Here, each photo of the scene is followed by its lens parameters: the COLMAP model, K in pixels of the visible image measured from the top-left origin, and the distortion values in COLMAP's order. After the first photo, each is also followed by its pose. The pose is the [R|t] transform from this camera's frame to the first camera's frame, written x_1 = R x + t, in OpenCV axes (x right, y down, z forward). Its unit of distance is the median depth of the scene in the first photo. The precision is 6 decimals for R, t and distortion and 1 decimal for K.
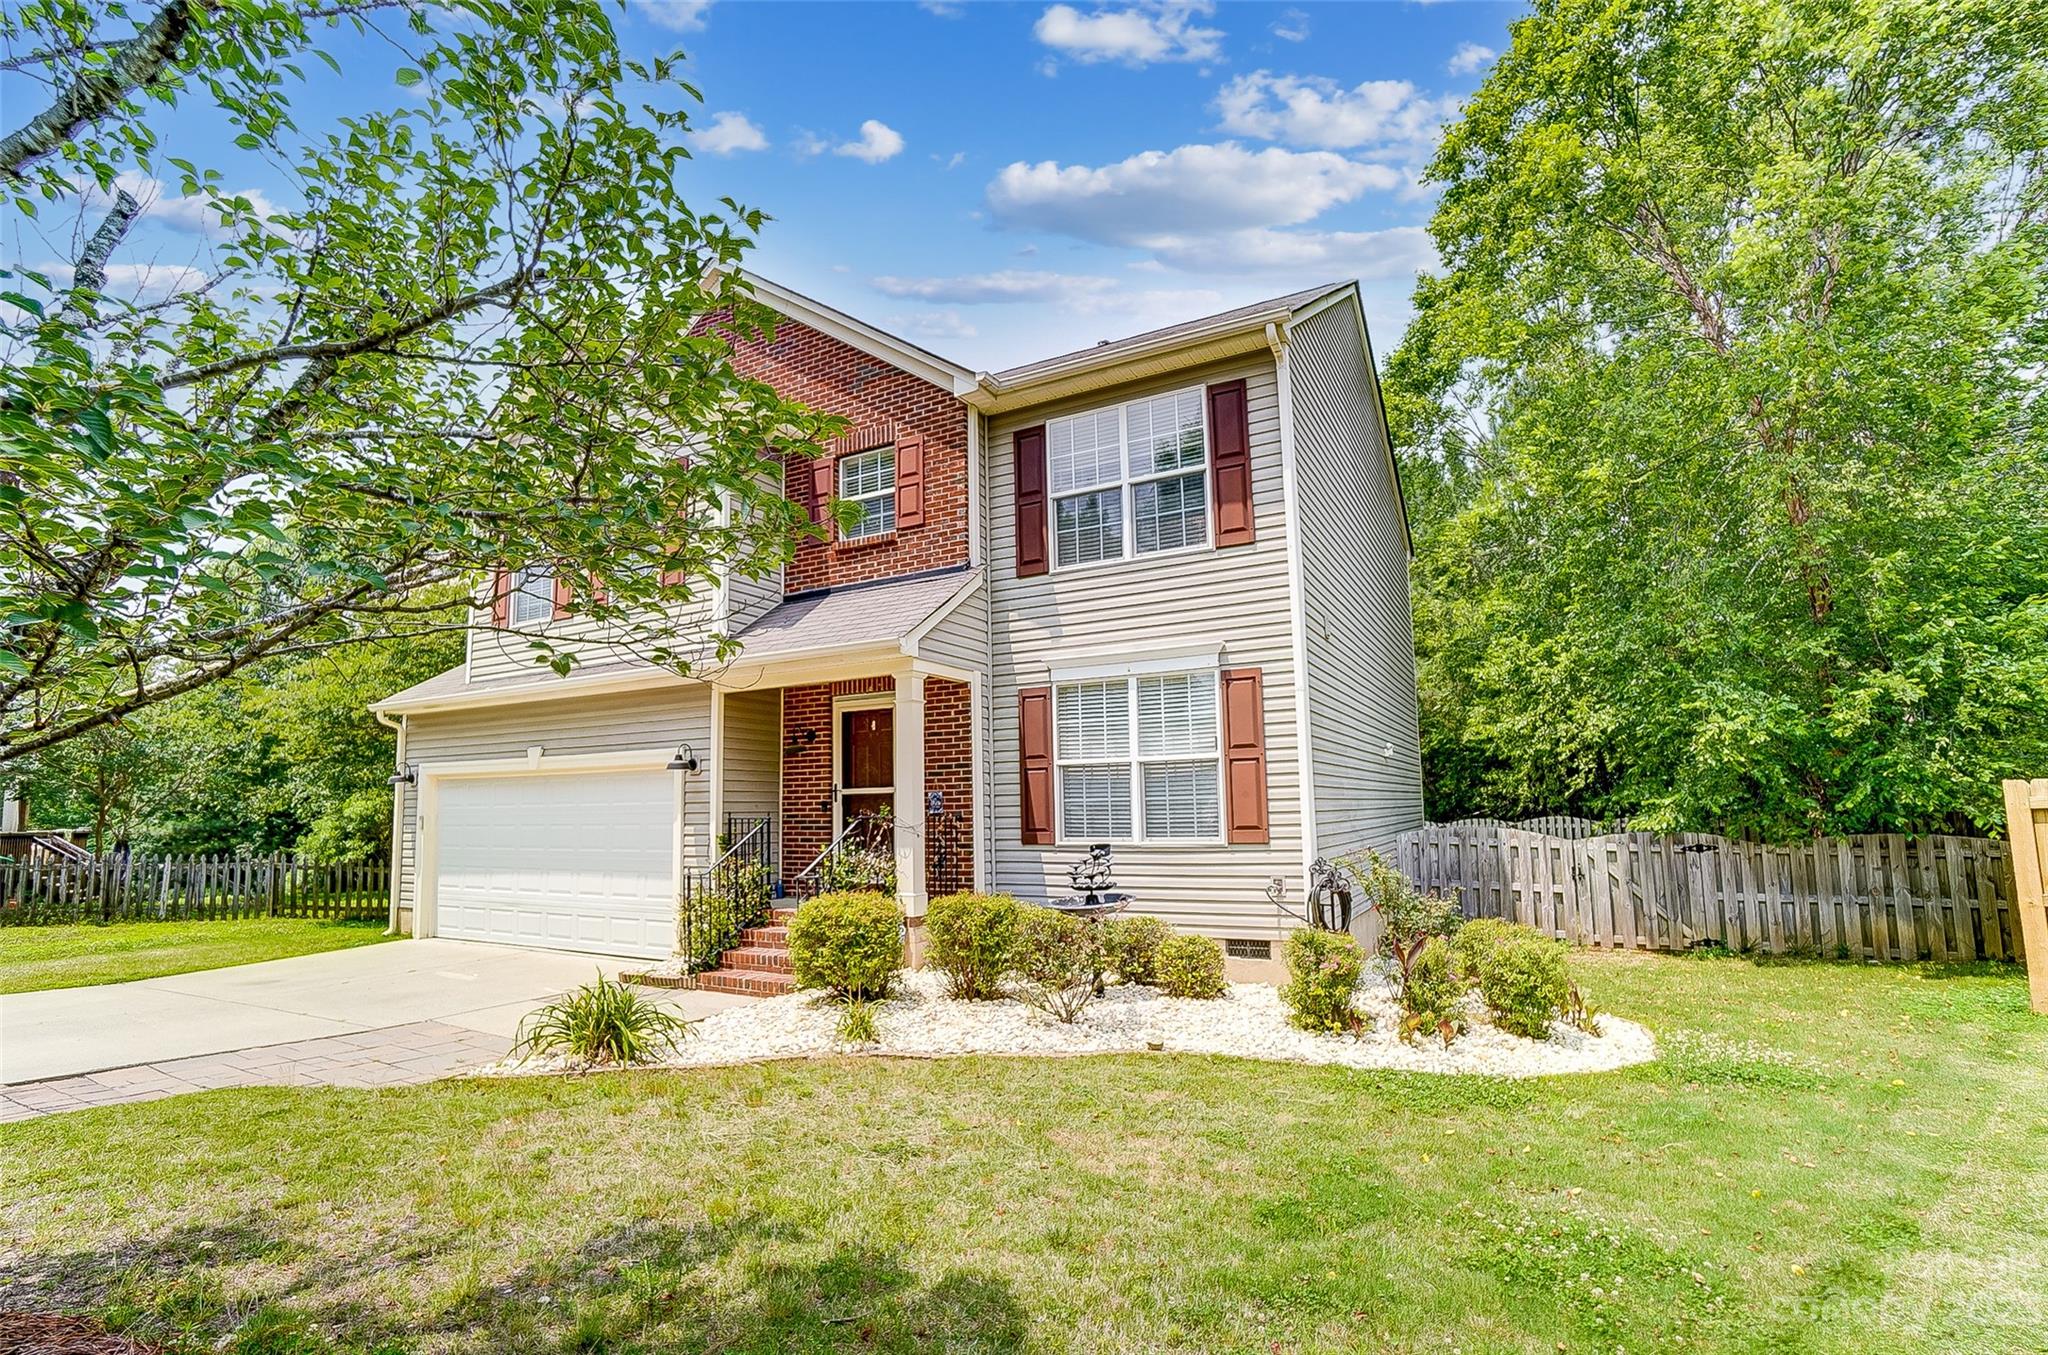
lens RADIAL K [[915.0, 0, 1019.6], [0, 915.0, 601.3], [0, 0, 1]] dist [-0.023071, 0.000437]
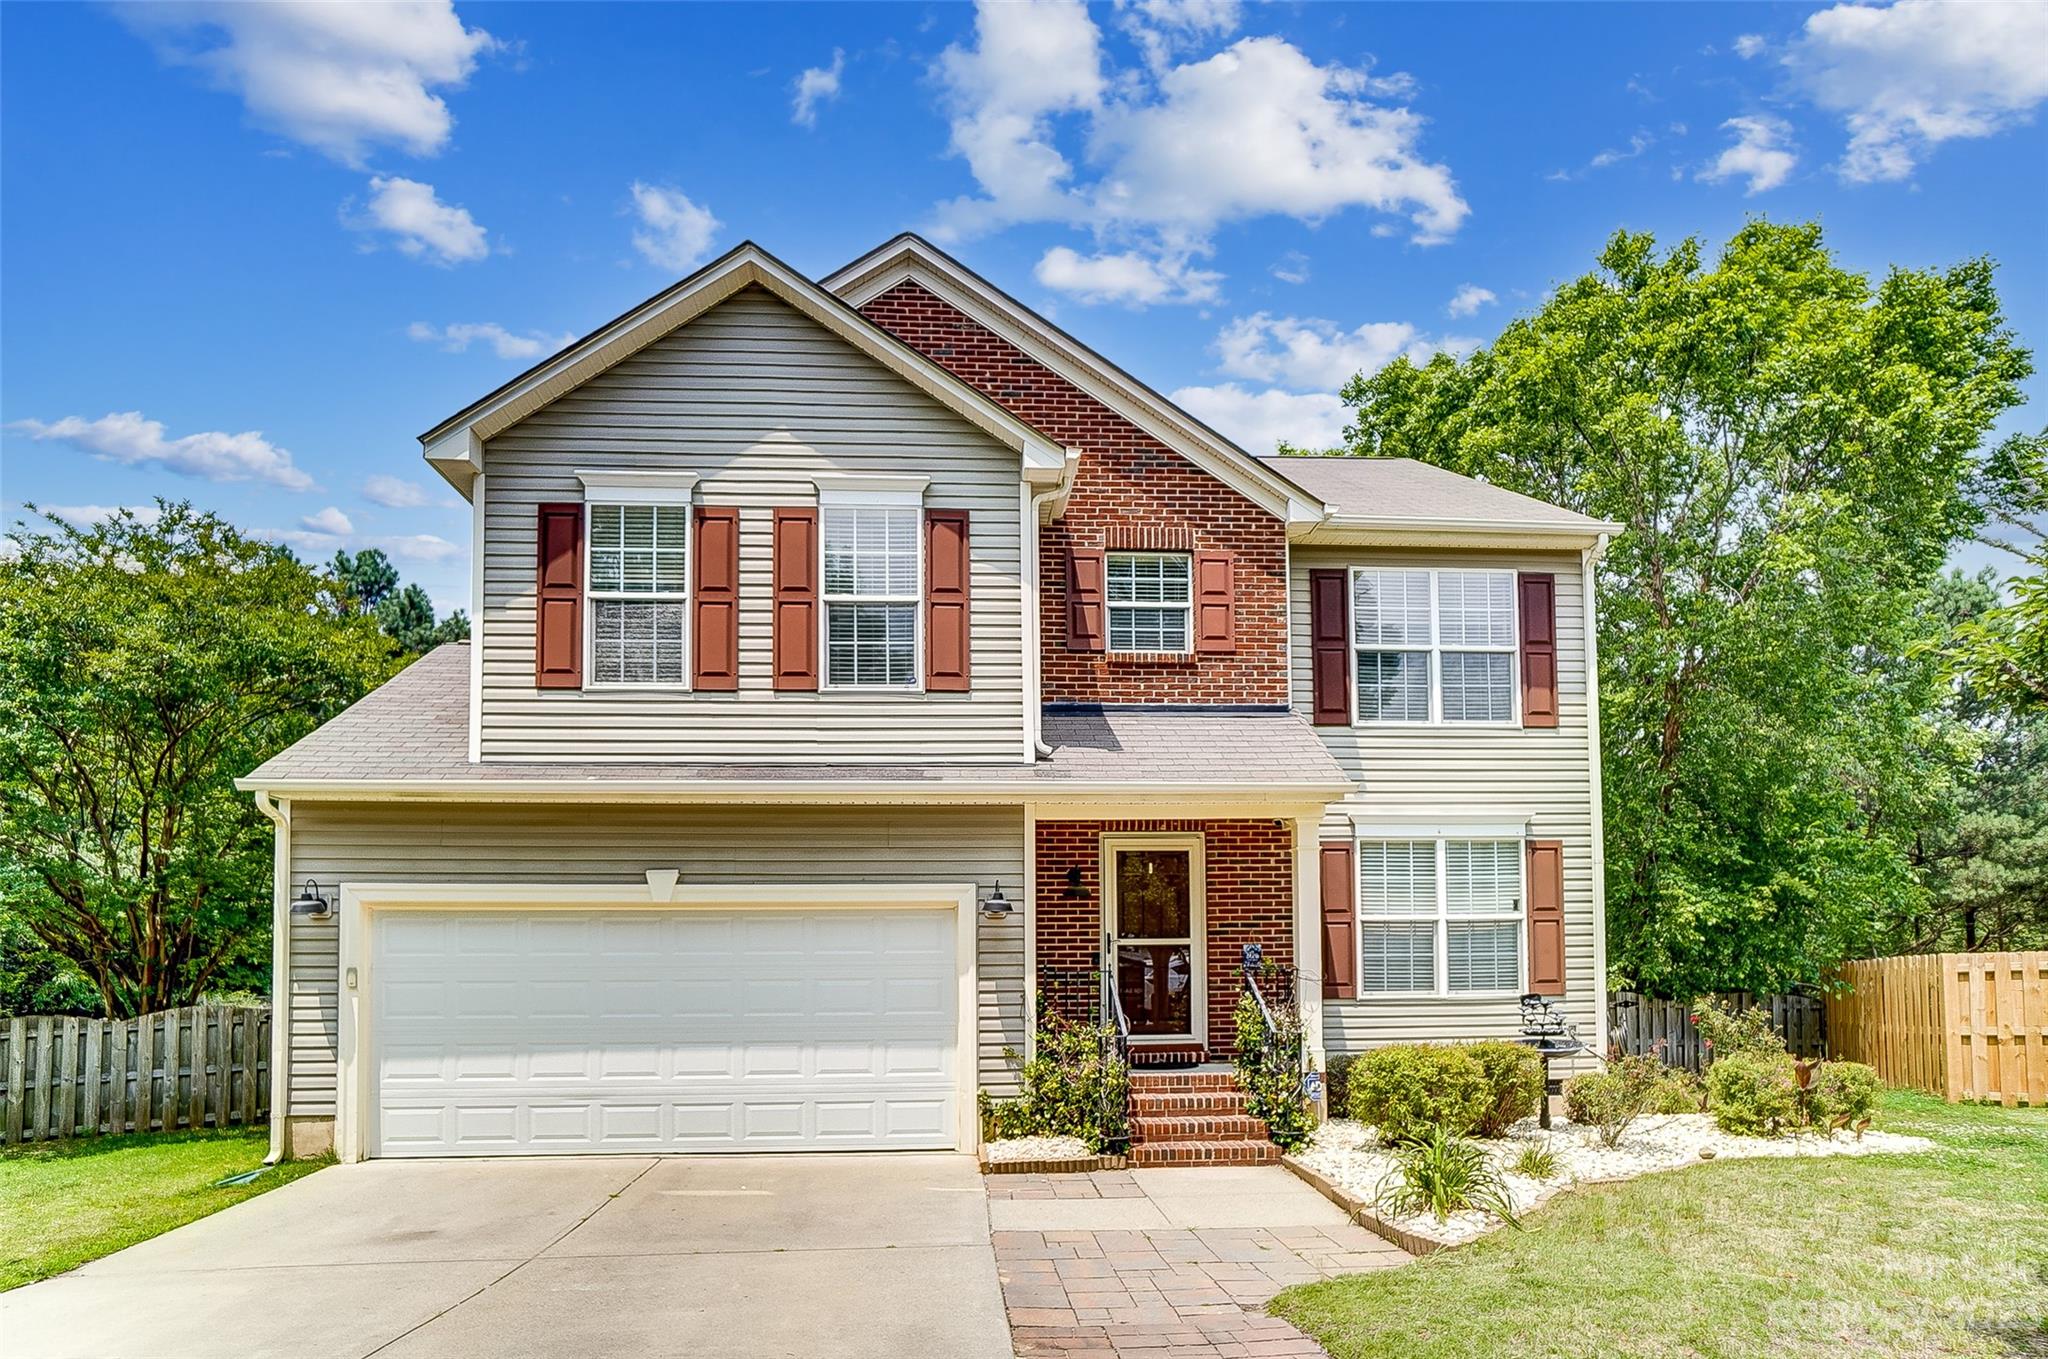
lens RADIAL K [[1078.3, 0, 1019.9], [0, 1078.3, 804.4], [0, 0, 1]] dist [0.001199, 0.001500]
pose [[0.848959, 0.087109, 0.521231, -0.895611], [-0.125023, 0.991428, 0.037943, 0.055410], [-0.513457, -0.097378, 0.852572, 0.197645]]
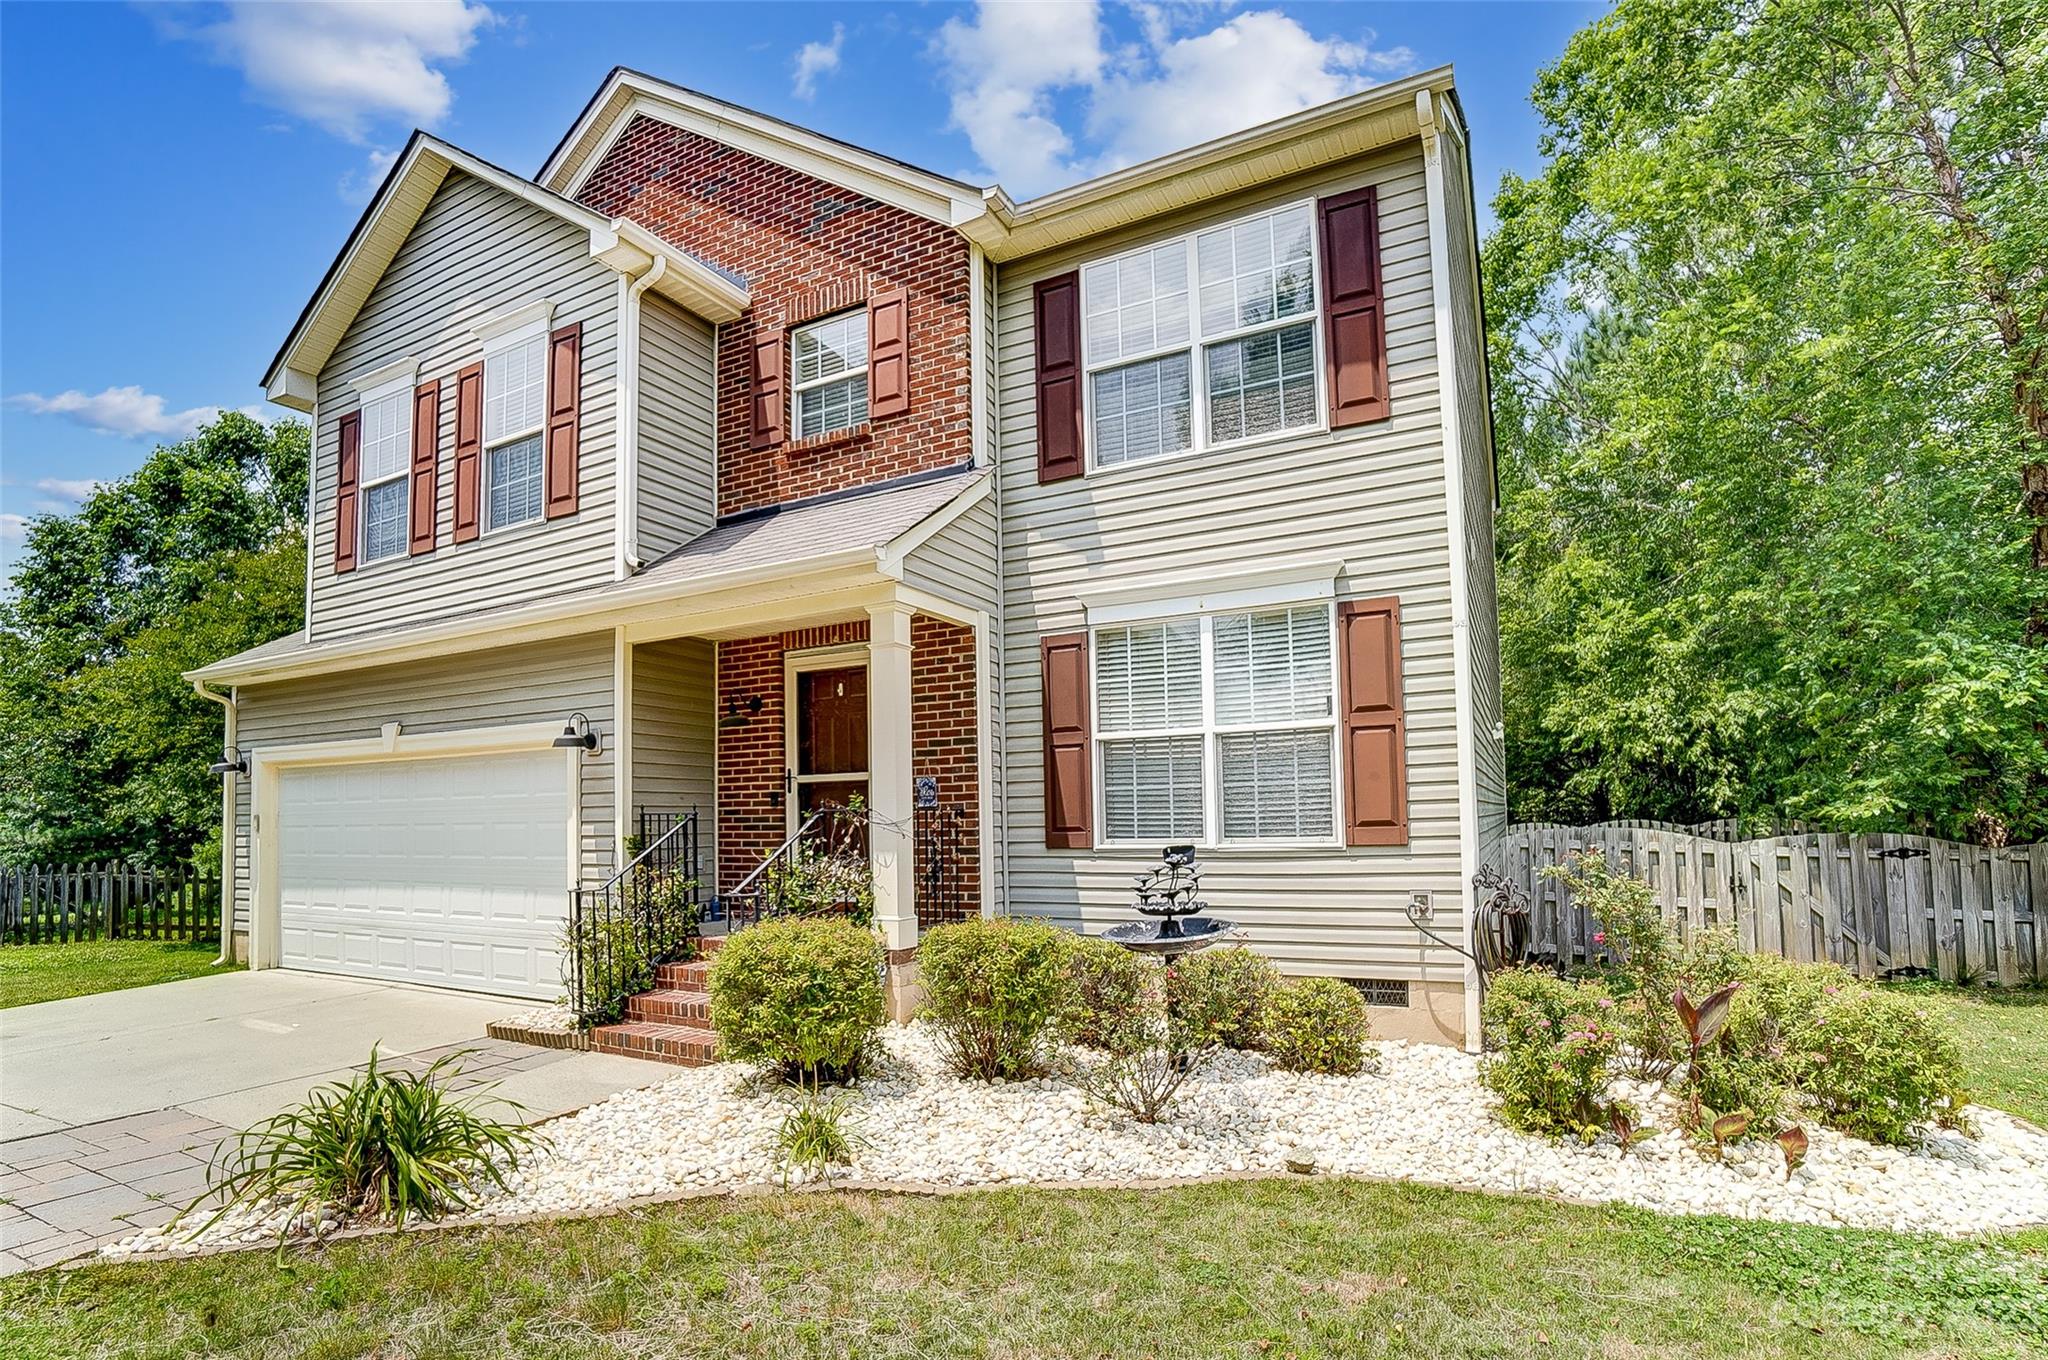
lens RADIAL K [[952.5, 0, 1024.0], [0, 952.5, 680.0], [0, 0, 1]] dist [-0.043543, 0.014170]
pose [[0.999603, 0.004155, 0.027865, -0.036531], [-0.006331, 0.996897, 0.078462, 0.073096], [-0.027453, -0.078608, 0.996528, 0.257396]]
